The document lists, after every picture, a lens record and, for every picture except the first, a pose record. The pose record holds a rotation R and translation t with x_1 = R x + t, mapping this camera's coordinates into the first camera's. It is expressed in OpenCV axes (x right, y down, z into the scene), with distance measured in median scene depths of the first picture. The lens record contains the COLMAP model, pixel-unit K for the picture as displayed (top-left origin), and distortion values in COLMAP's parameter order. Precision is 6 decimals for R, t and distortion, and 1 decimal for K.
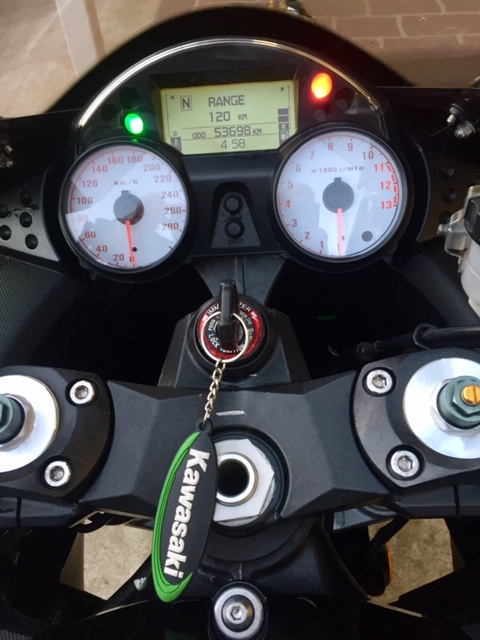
lens RADIAL K [[620.8, 0, 240.7], [0, 620.8, 322.1], [0, 0, 1]] dist [0.056595, 0.000000]
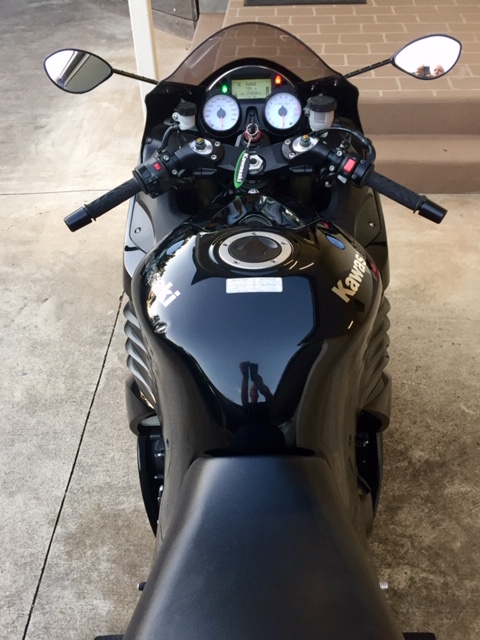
lens RADIAL K [[620.8, 0, 241.6], [0, 620.8, 323.3], [0, 0, 1]] dist [0.056595, 0.000000]
pose [[0.999169, 0.030286, 0.027263, -0.130546], [-0.027714, 0.995535, -0.090233, 1.286235], [-0.029874, 0.089402, 0.995547, -2.340440]]
